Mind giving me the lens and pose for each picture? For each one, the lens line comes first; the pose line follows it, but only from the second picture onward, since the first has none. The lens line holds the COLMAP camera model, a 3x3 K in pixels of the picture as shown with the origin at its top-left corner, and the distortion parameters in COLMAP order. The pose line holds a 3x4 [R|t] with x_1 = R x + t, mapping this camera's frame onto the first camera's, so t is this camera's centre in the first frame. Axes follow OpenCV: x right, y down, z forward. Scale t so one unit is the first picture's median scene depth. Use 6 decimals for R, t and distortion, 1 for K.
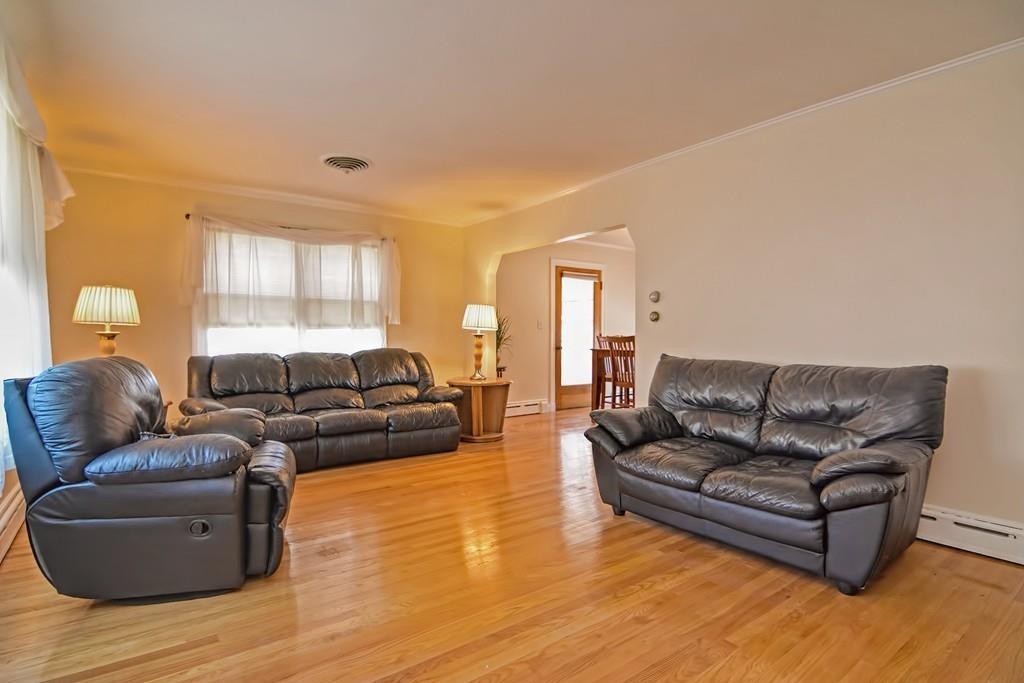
lens RADIAL K [[511.1, 0, 505.4], [0, 511.1, 343.0], [0, 0, 1]] dist [-0.002252, -0.014080]
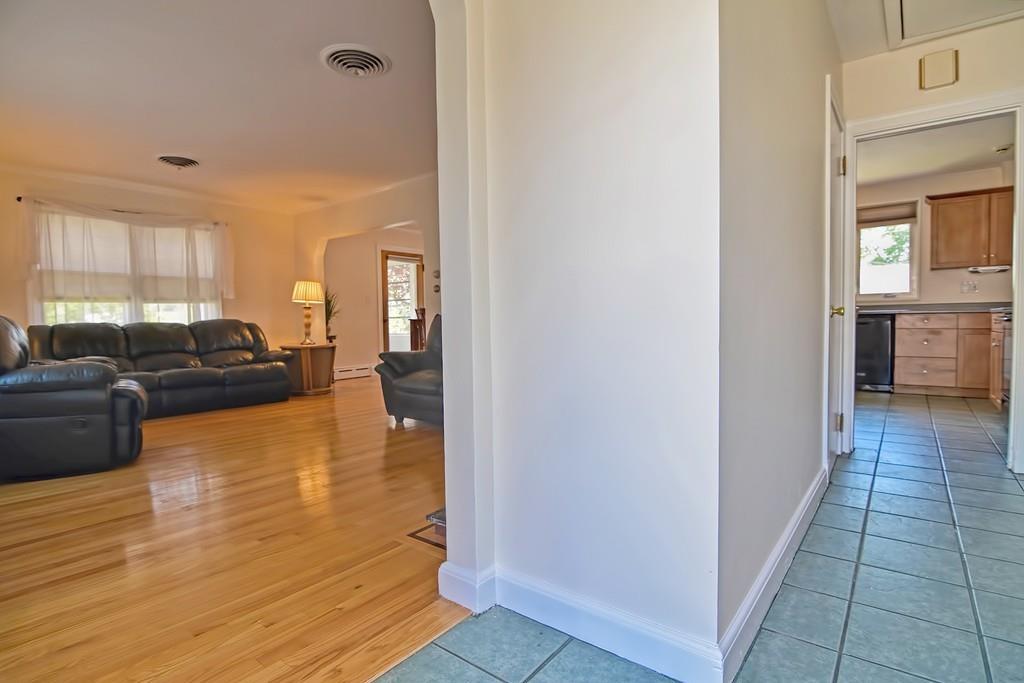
lens RADIAL K [[511.1, 0, 505.4], [0, 511.1, 343.0], [0, 0, 1]] dist [-0.002252, -0.014080]
pose [[0.964384, -0.027829, 0.263037, 0.082189], [0.020163, 0.999291, 0.031800, 0.042147], [-0.263735, -0.025364, 0.964262, -0.290099]]
